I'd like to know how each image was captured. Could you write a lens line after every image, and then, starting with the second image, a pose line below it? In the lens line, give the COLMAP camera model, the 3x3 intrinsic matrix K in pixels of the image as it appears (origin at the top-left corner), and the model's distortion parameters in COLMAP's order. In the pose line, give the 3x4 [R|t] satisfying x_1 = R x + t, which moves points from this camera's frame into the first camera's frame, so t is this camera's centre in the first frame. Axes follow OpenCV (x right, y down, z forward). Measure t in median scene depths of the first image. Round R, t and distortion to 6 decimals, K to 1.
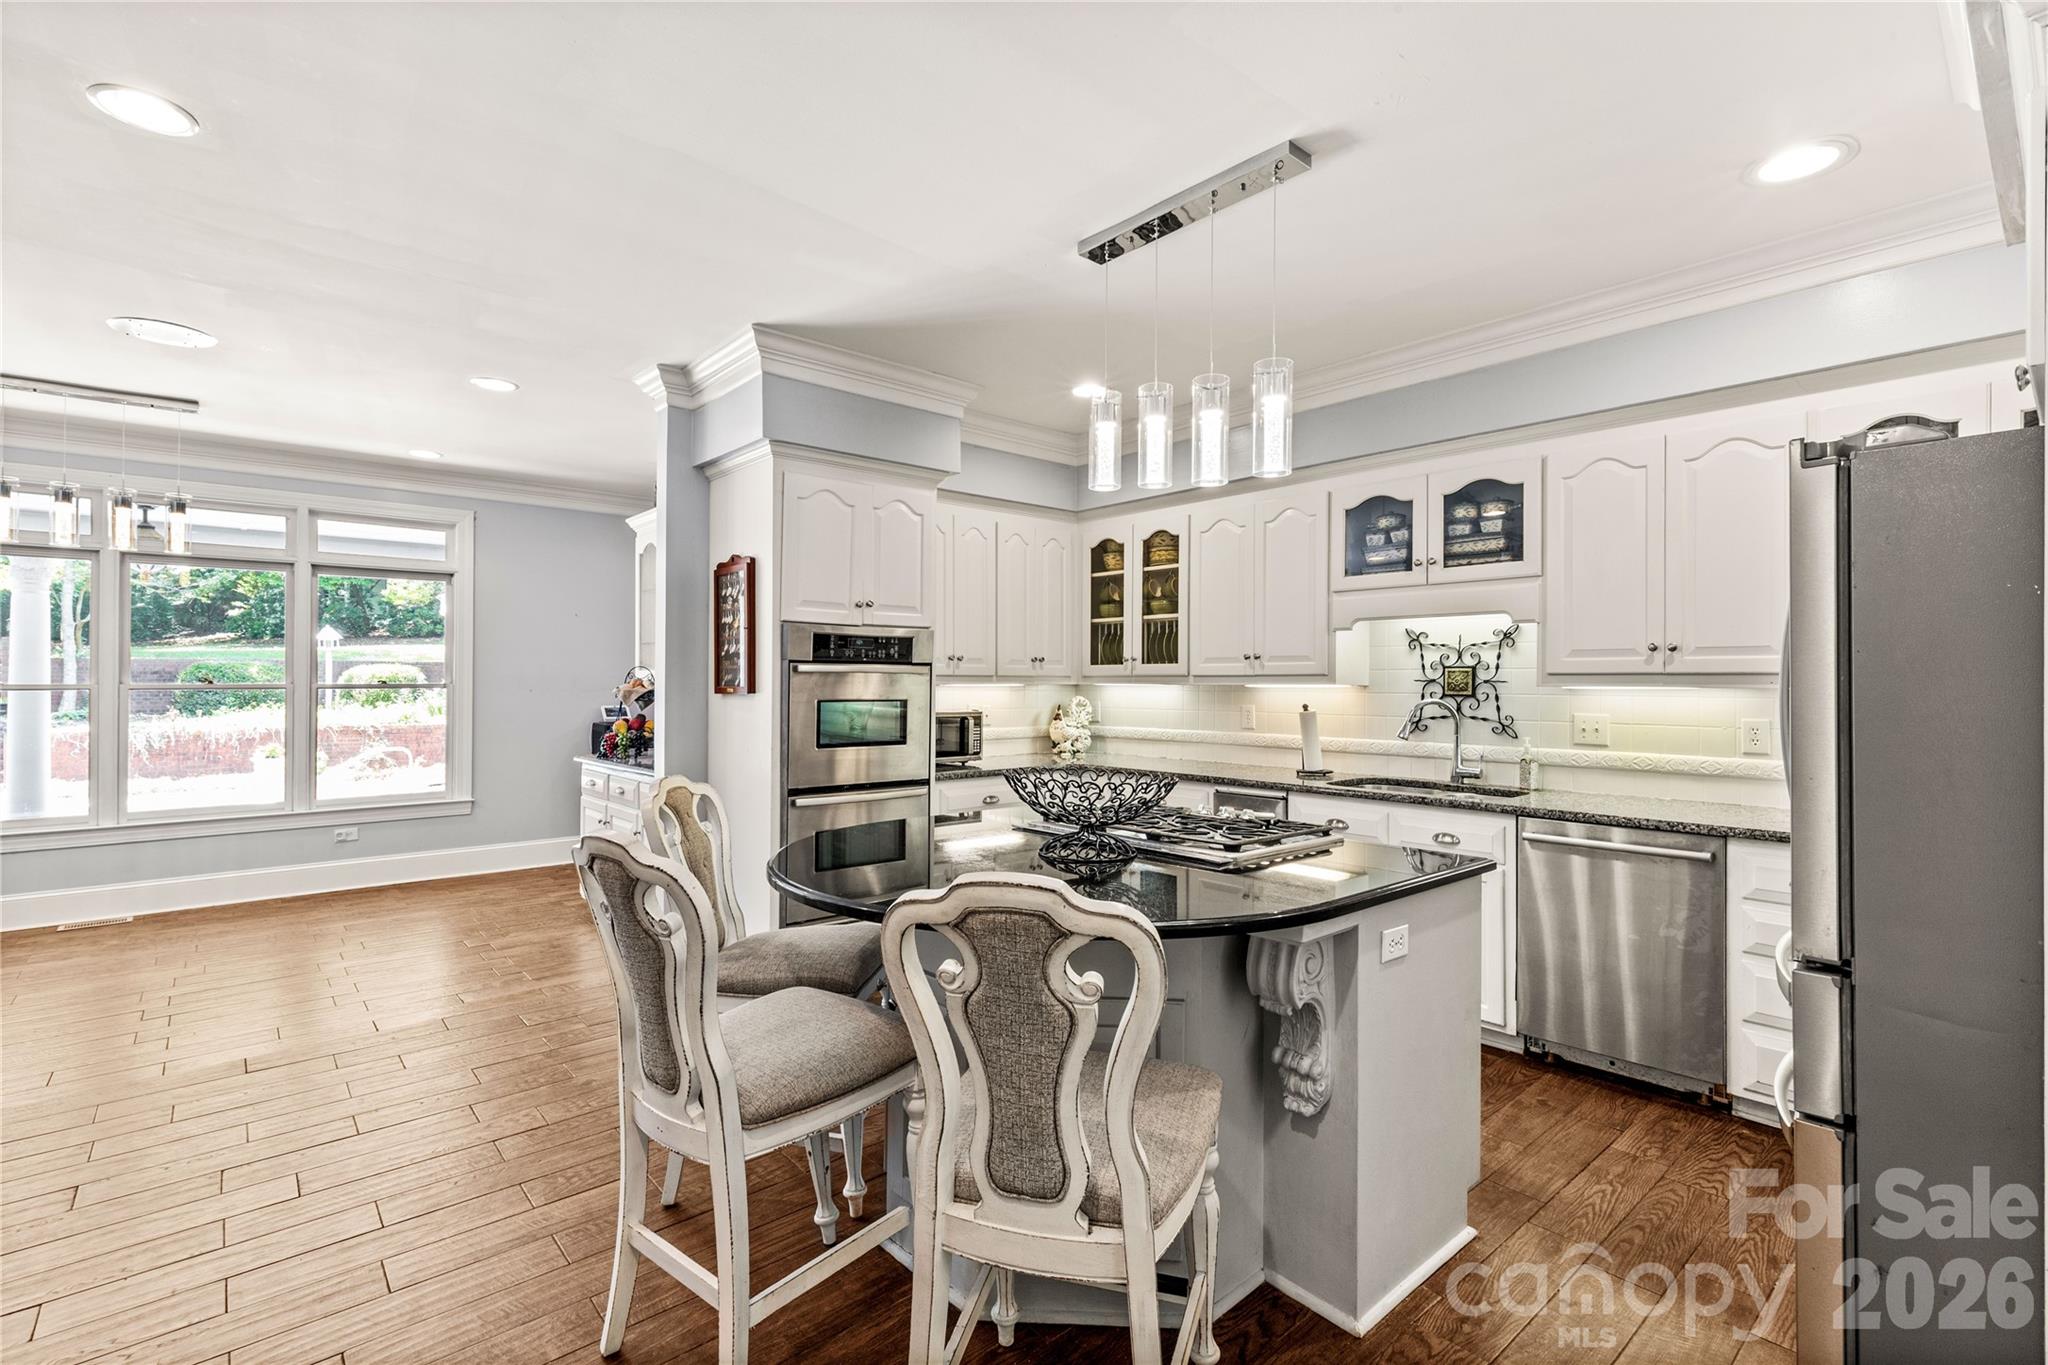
lens RADIAL K [[938.9, 0, 1024.2], [0, 938.9, 673.1], [0, 0, 1]] dist [0.001329, 0.000246]
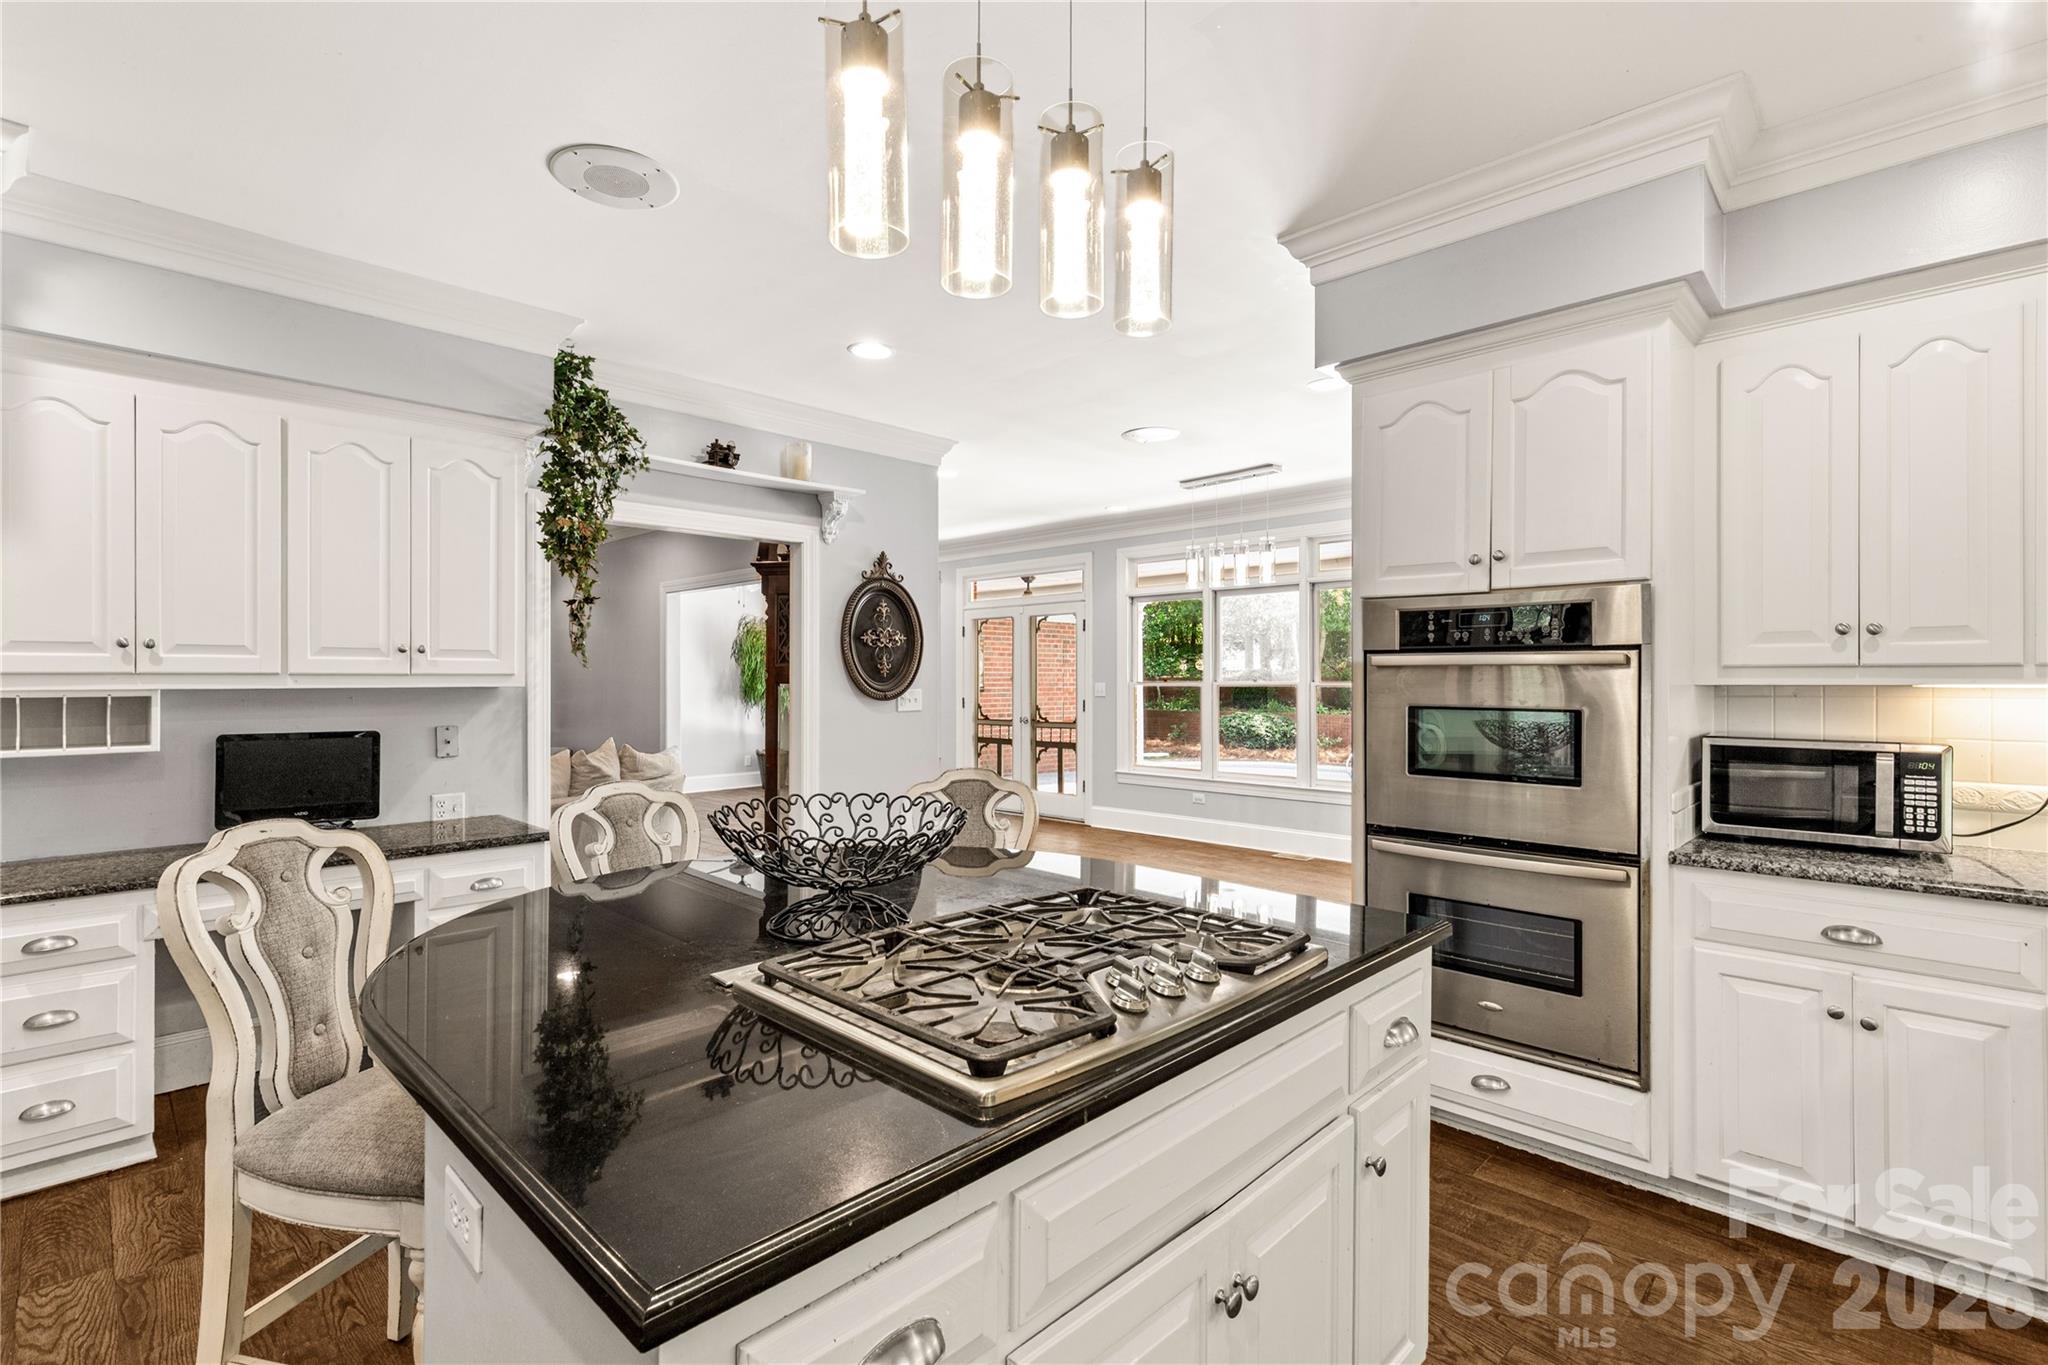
lens RADIAL K [[938.9, 0, 1028.7], [0, 938.9, 675.4], [0, 0, 1]] dist [0.001329, 0.000246]
pose [[0.074407, -0.009613, -0.997182, 0.354703], [0.009852, 0.999912, -0.008905, 0.007276], [0.997179, -0.009161, 0.074495, 0.505439]]
